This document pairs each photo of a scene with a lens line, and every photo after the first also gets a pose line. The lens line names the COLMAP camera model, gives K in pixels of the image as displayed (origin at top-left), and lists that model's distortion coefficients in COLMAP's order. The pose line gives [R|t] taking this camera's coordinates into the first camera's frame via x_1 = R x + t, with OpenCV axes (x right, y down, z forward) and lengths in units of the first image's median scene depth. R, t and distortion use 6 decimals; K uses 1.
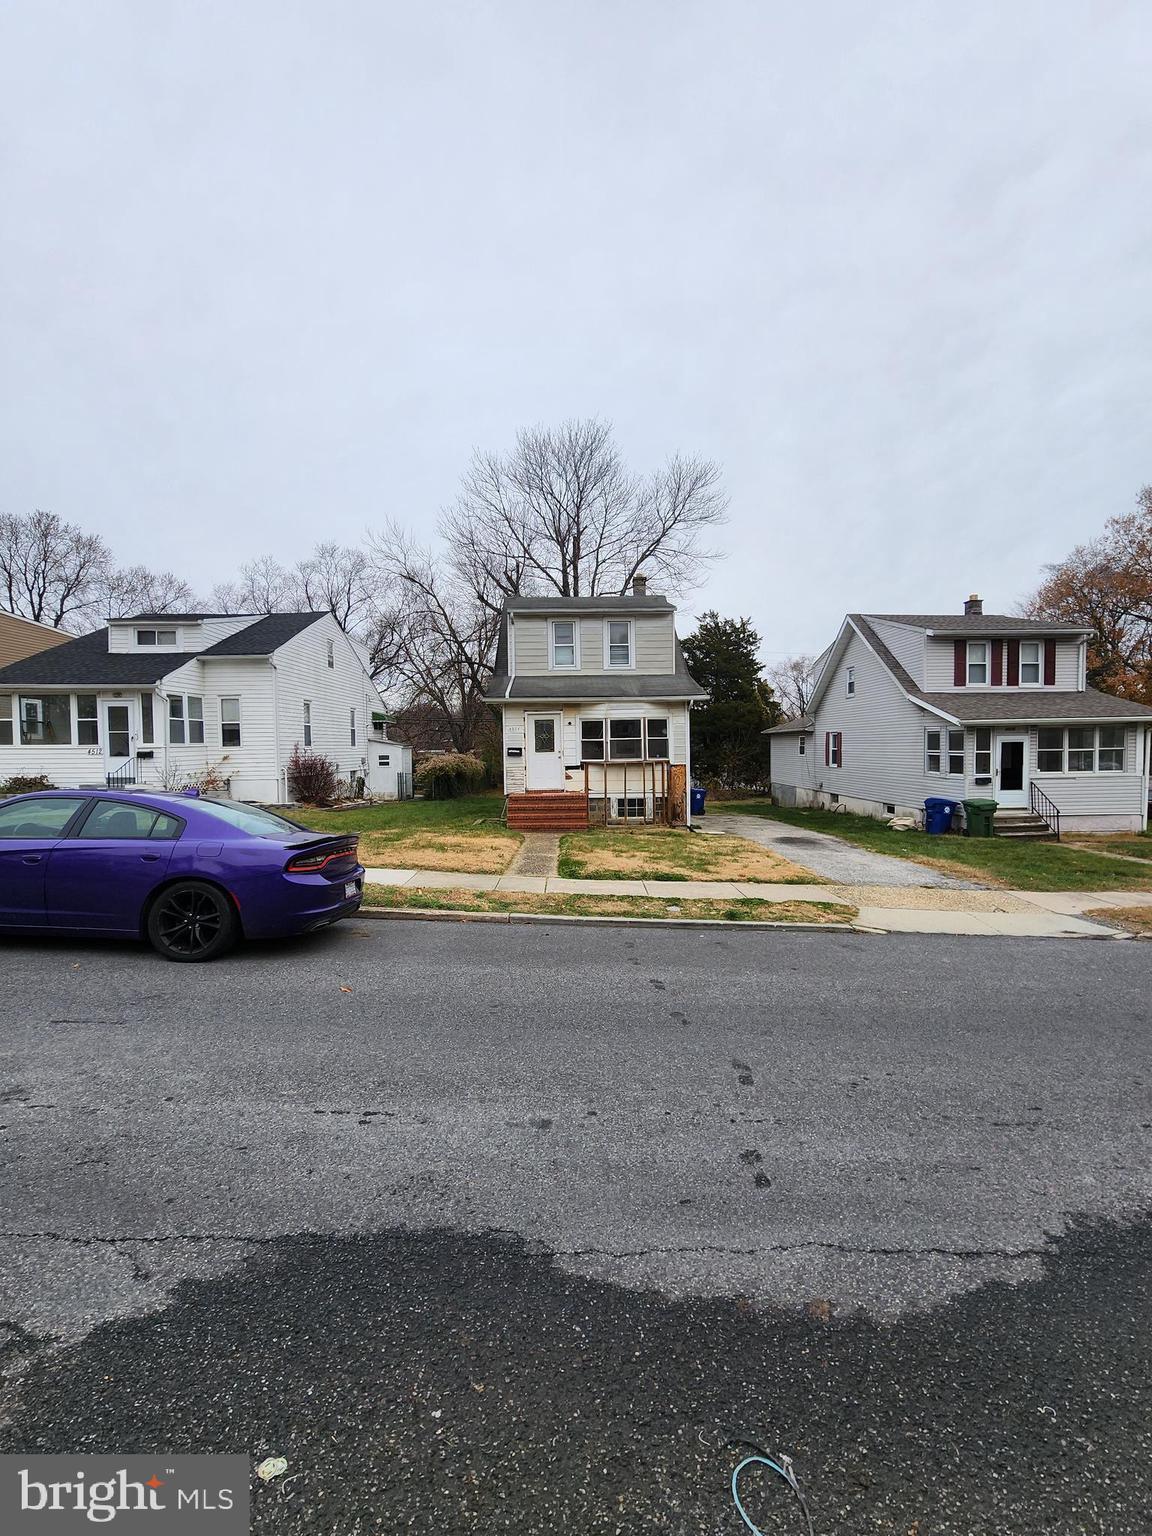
lens RADIAL K [[629.4, 0, 580.1], [0, 629.4, 769.0], [0, 0, 1]] dist [-0.001906, 0.001276]
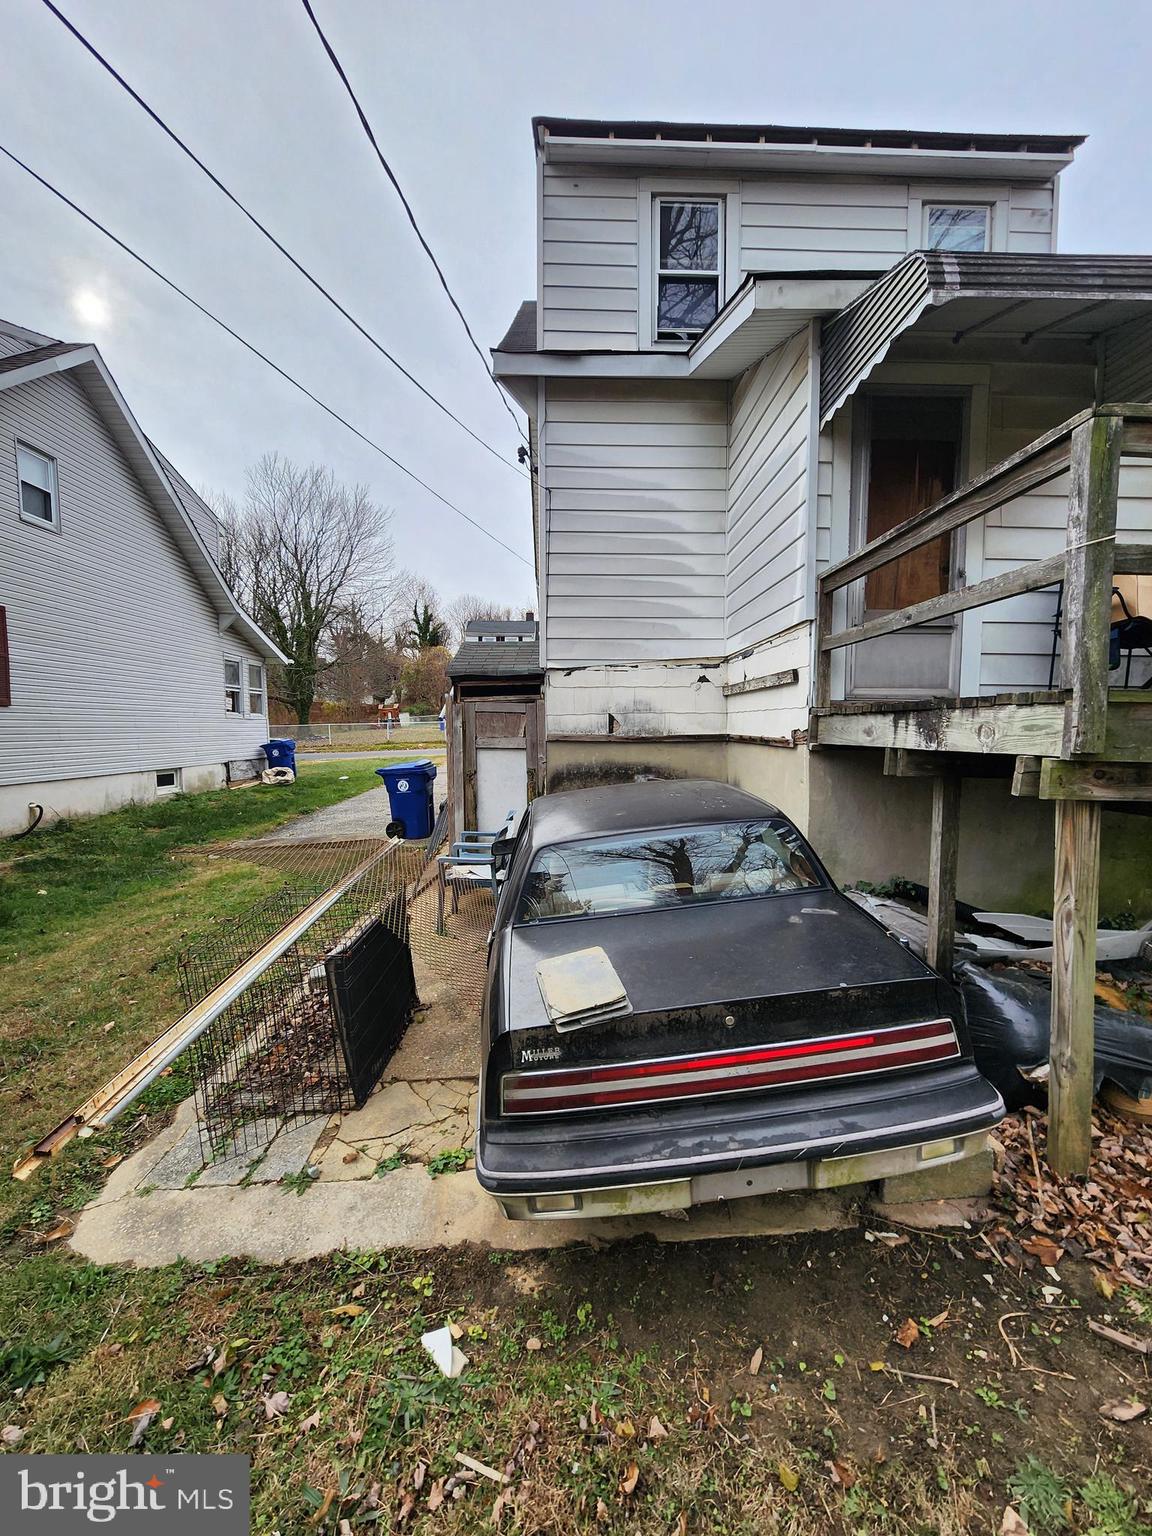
lens RADIAL K [[629.4, 0, 580.5], [0, 629.4, 771.2], [0, 0, 1]] dist [-0.001906, 0.001276]
pose [[-0.999850, 0.017297, 0.000830, 0.132773], [0.017286, 0.994045, 0.107589, 0.001091], [0.001035, 0.107587, -0.994195, 1.947274]]
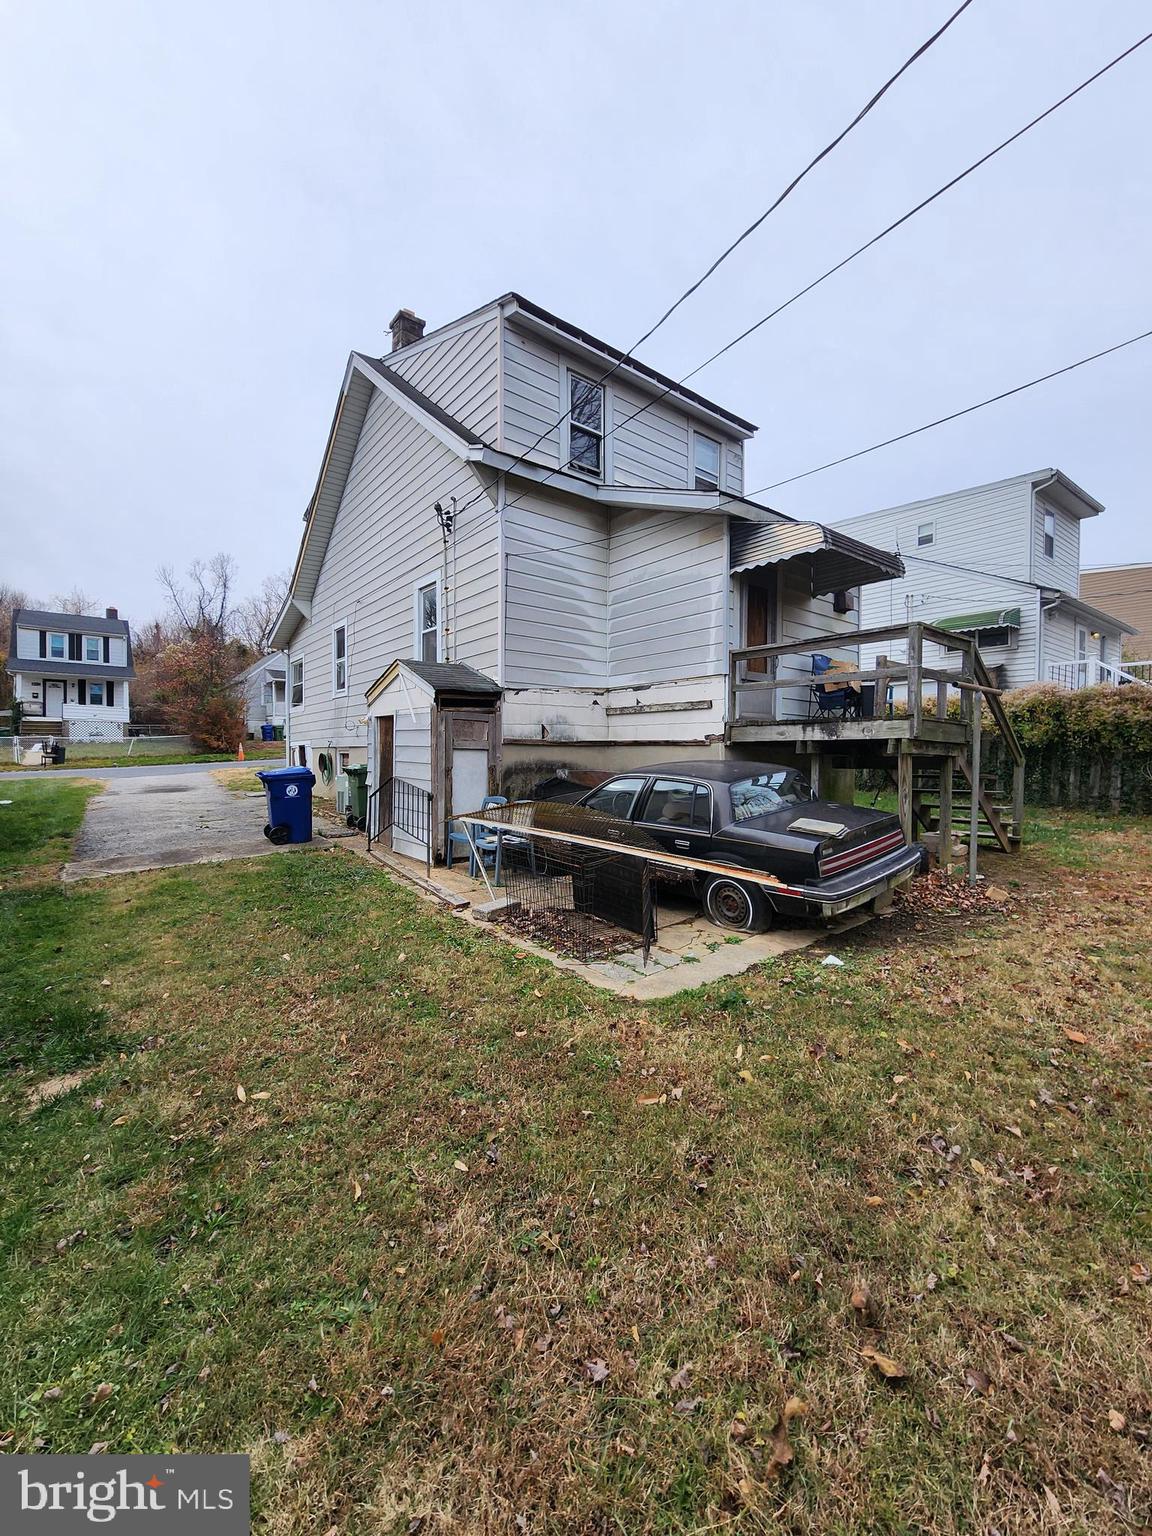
lens RADIAL K [[629.4, 0, 575.7], [0, 629.4, 769.3], [0, 0, 1]] dist [-0.001906, 0.001276]
pose [[-0.800270, 0.026842, -0.599038, 0.388046], [-0.014971, 0.997792, 0.064709, 0.010298], [0.599453, 0.060752, -0.798101, 1.993071]]
